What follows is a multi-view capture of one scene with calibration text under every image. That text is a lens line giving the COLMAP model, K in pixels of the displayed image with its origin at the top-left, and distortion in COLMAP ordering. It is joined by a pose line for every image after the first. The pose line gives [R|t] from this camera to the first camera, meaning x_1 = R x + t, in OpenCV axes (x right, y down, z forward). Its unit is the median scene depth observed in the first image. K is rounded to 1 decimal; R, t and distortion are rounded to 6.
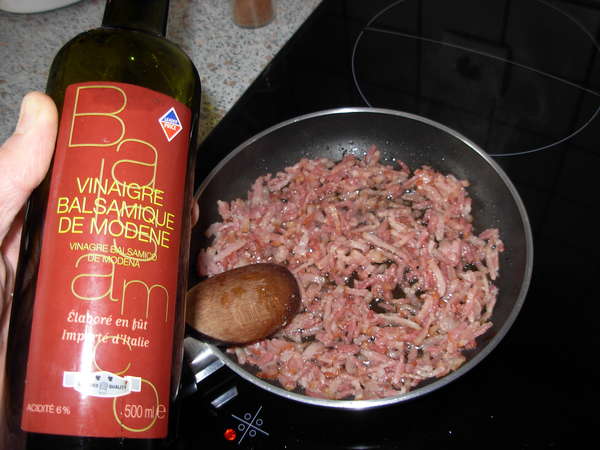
lens RADIAL K [[651.9, 0, 300.0], [0, 651.9, 225.0], [0, 0, 1]] dist [-0.211472, 0.061698]
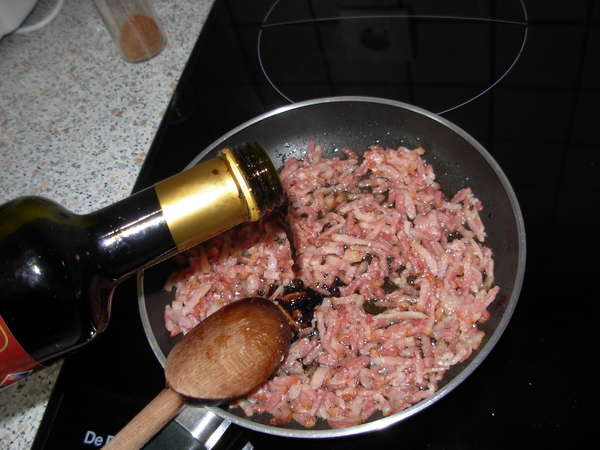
lens RADIAL K [[651.9, 0, 300.0], [0, 651.9, 225.0], [0, 0, 1]] dist [-0.211472, 0.061698]
pose [[0.950631, -0.296259, 0.092368, -0.026030], [0.298172, 0.954484, -0.007336, -0.008435], [-0.085990, 0.034515, 0.995698, 0.097281]]
